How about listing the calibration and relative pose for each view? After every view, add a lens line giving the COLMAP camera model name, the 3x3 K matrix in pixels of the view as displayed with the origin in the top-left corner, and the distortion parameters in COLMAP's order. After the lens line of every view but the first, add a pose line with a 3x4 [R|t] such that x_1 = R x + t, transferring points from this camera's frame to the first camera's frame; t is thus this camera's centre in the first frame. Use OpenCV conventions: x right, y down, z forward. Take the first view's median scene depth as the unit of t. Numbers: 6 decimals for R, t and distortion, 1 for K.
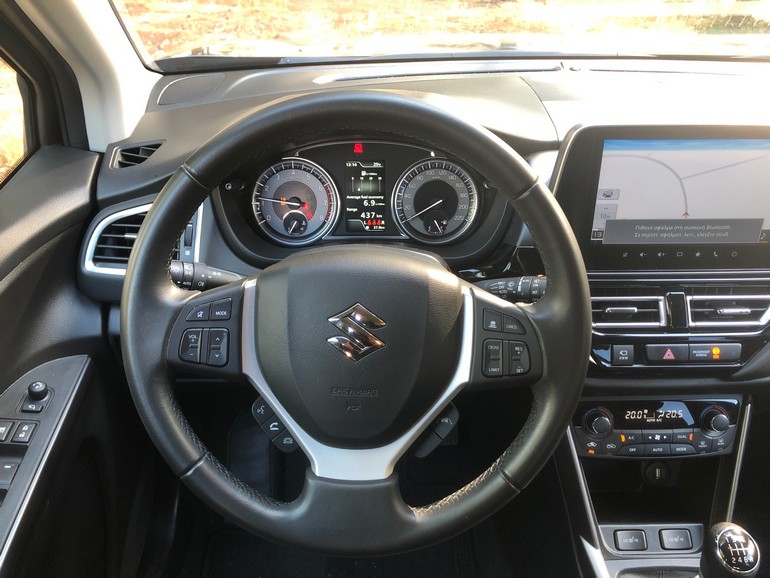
lens RADIAL K [[629.7, 0, 388.4], [0, 629.7, 292.8], [0, 0, 1]] dist [0.030968, -0.044755]
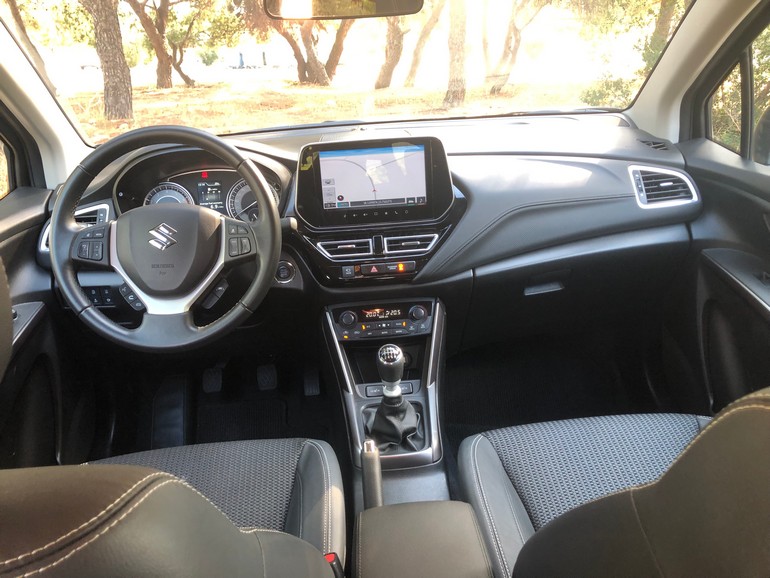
lens RADIAL K [[629.7, 0, 388.4], [0, 629.7, 292.8], [0, 0, 1]] dist [0.030968, -0.044755]
pose [[0.997397, -0.070955, 0.012848, 0.446977], [0.072095, 0.984767, -0.158230, 0.432849], [-0.001425, 0.158744, 0.987319, -0.703422]]
